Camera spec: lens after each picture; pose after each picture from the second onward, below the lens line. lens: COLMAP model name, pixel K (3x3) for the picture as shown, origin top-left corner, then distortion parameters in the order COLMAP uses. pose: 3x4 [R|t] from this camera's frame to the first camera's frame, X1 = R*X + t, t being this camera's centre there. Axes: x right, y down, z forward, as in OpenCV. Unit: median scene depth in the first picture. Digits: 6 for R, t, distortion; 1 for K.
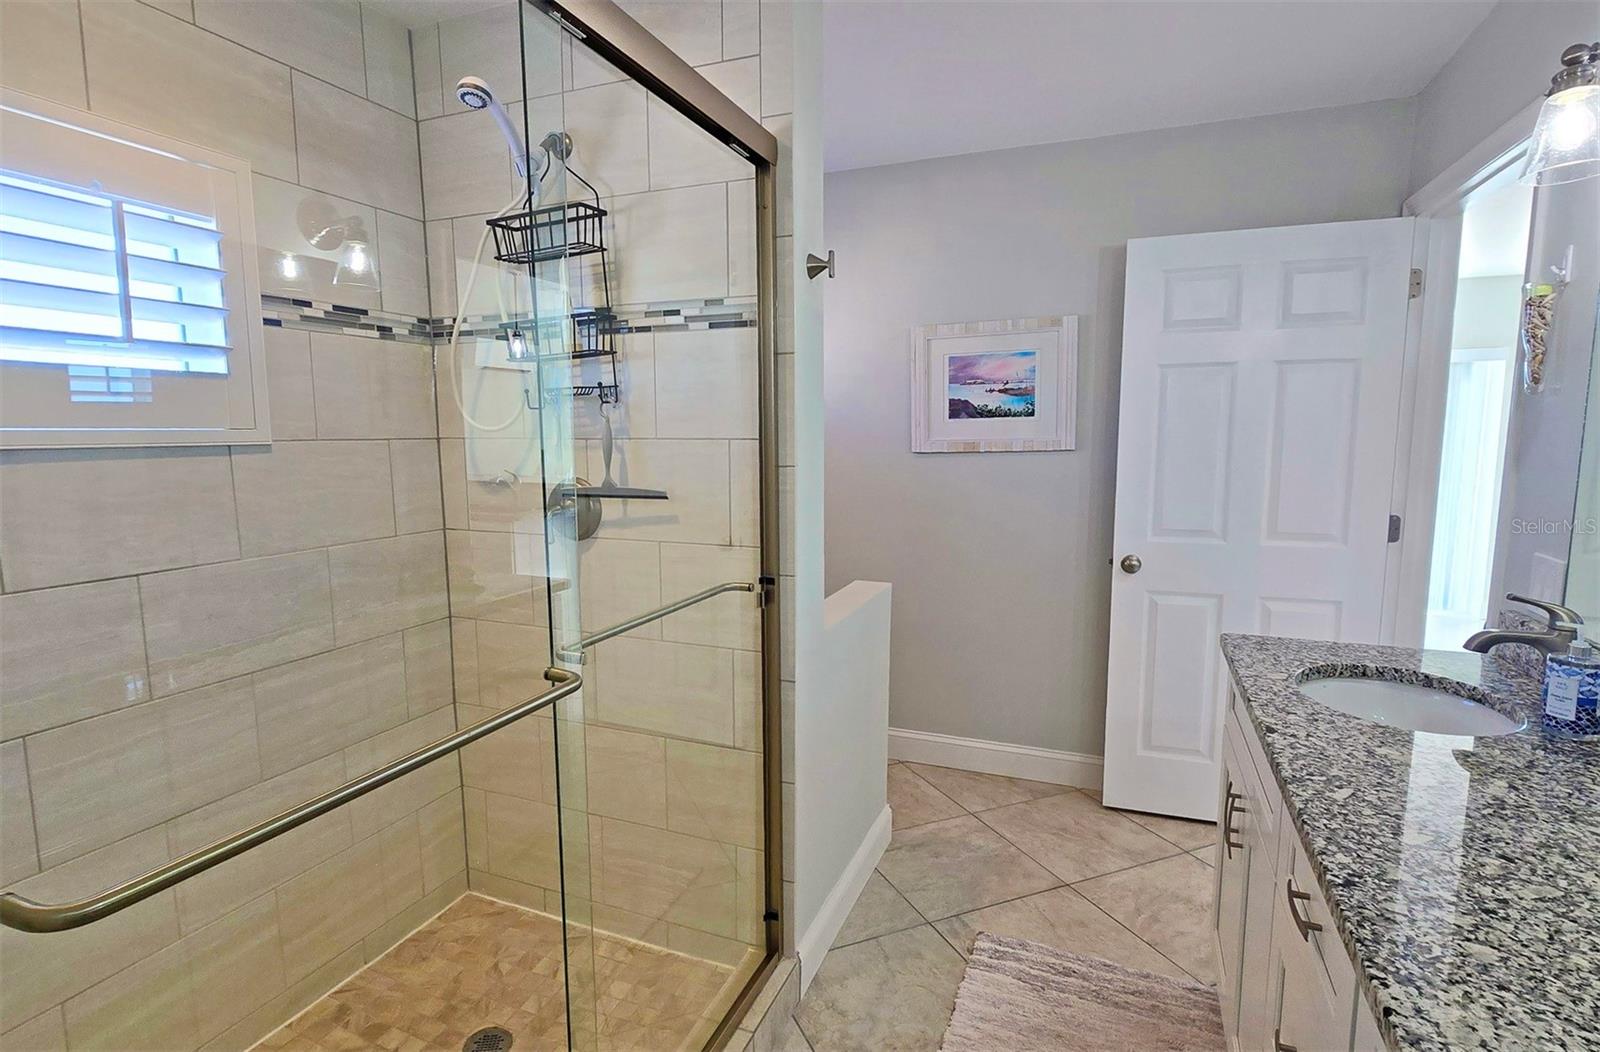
lens RADIAL K [[787.7, 0, 798.3], [0, 787.7, 531.4], [0, 0, 1]] dist [0.002897, -0.003034]
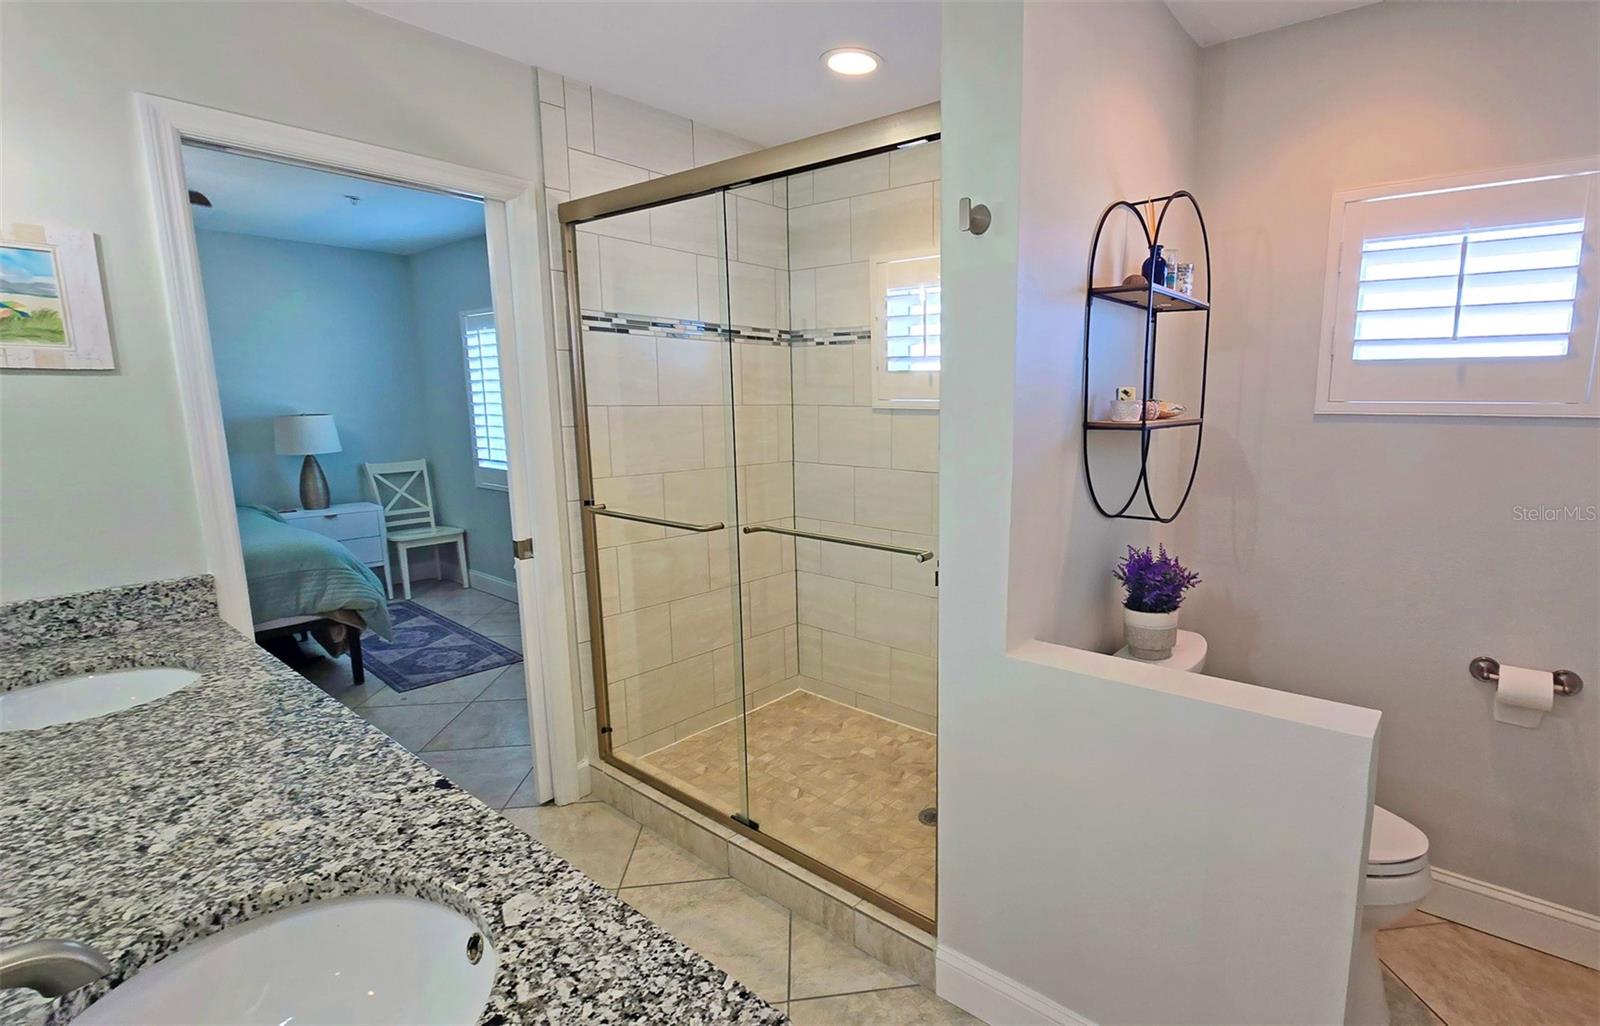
lens RADIAL K [[765.9, 0, 917.0], [0, 765.9, 513.0], [0, 0, 1]] dist [-0.000239, -0.001049]
pose [[-0.249802, 0.152427, -0.956224, 1.390713], [-0.120582, 0.974948, 0.186912, -0.270248], [0.960760, 0.161994, -0.225164, 1.870810]]
